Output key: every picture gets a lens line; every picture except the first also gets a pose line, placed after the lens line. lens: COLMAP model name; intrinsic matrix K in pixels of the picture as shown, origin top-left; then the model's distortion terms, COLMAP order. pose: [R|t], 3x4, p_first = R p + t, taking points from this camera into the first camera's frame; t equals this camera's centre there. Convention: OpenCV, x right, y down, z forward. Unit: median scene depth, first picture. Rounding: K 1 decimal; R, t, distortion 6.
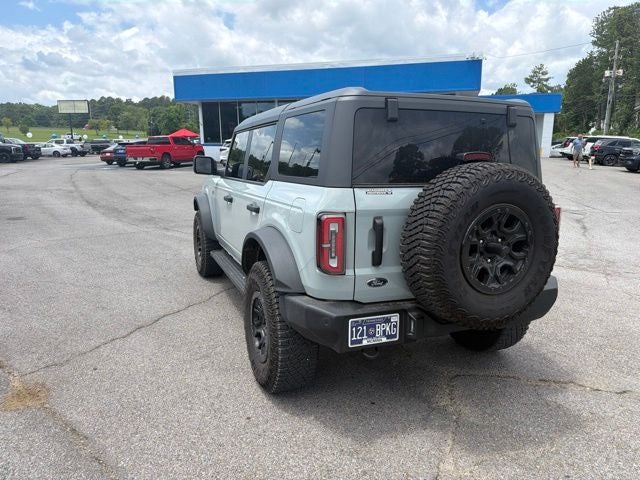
lens RADIAL K [[450.4, 0, 320.5], [0, 450.4, 238.2], [0, 0, 1]] dist [0.024977, -0.032448]
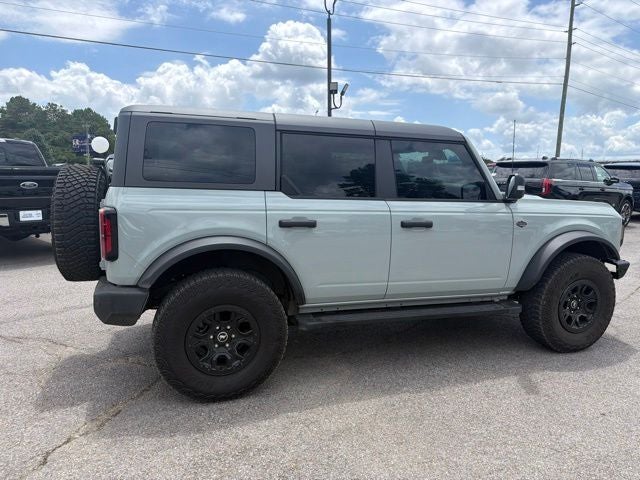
lens RADIAL K [[450.4, 0, 324.9], [0, 450.4, 233.7], [0, 0, 1]] dist [0.024977, -0.032448]
pose [[-0.060646, 0.114714, -0.991546, 0.952370], [-0.202616, 0.971278, 0.124762, -0.156361], [0.977378, 0.208470, -0.035662, 0.991596]]
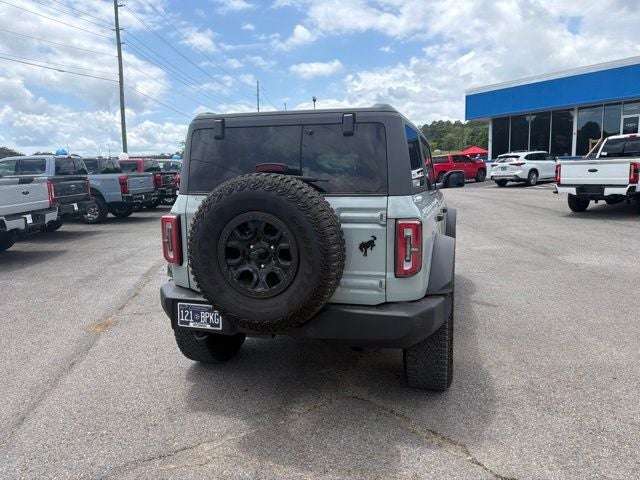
lens RADIAL K [[450.4, 0, 322.2], [0, 450.4, 239.2], [0, 0, 1]] dist [0.024977, -0.032448]
pose [[0.778817, 0.070808, -0.623242, 0.608103], [-0.093816, 0.995581, -0.004125, -0.011794], [0.620196, 0.061683, 0.782018, 0.147647]]
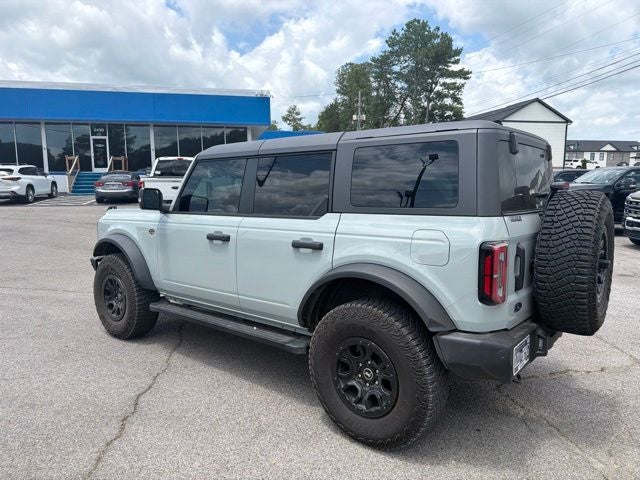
lens RADIAL K [[450.4, 0, 320.1], [0, 450.4, 235.9], [0, 0, 1]] dist [0.024977, -0.032448]
pose [[0.877456, -0.061918, 0.475643, -0.421329], [0.094762, 0.994466, -0.045358, -0.033358], [-0.470203, 0.084872, 0.878468, 0.161709]]
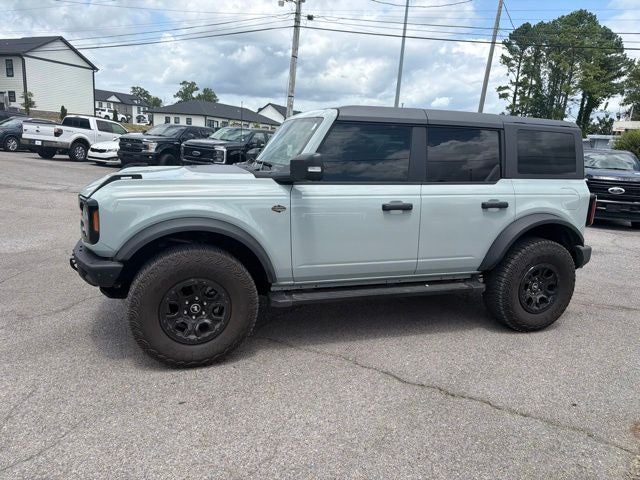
lens RADIAL K [[450.4, 0, 320.3], [0, 450.4, 244.4], [0, 0, 1]] dist [0.024977, -0.032448]
pose [[0.056210, -0.219211, 0.974057, -1.001185], [0.133111, 0.968535, 0.210287, -0.207600], [-0.989506, 0.117837, 0.083620, 1.042823]]
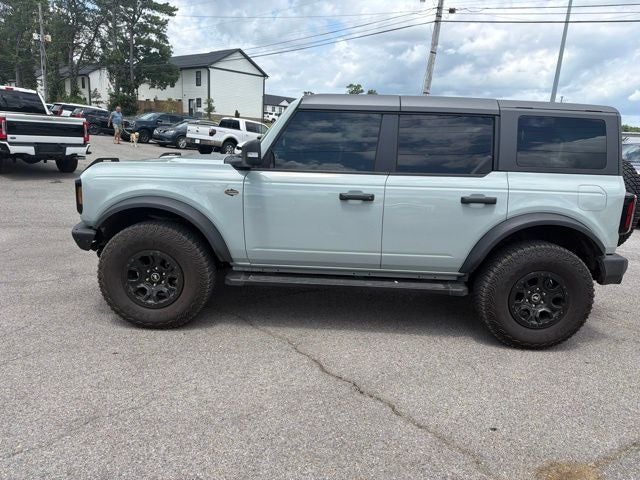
lens RADIAL K [[450.4, 0, 320.6], [0, 450.4, 243.7], [0, 0, 1]] dist [0.024977, -0.032448]
pose [[0.393154, -0.200064, 0.897443, -0.938948], [0.122880, 0.978718, 0.164351, -0.141117], [-0.911225, 0.045662, 0.409371, 0.705383]]
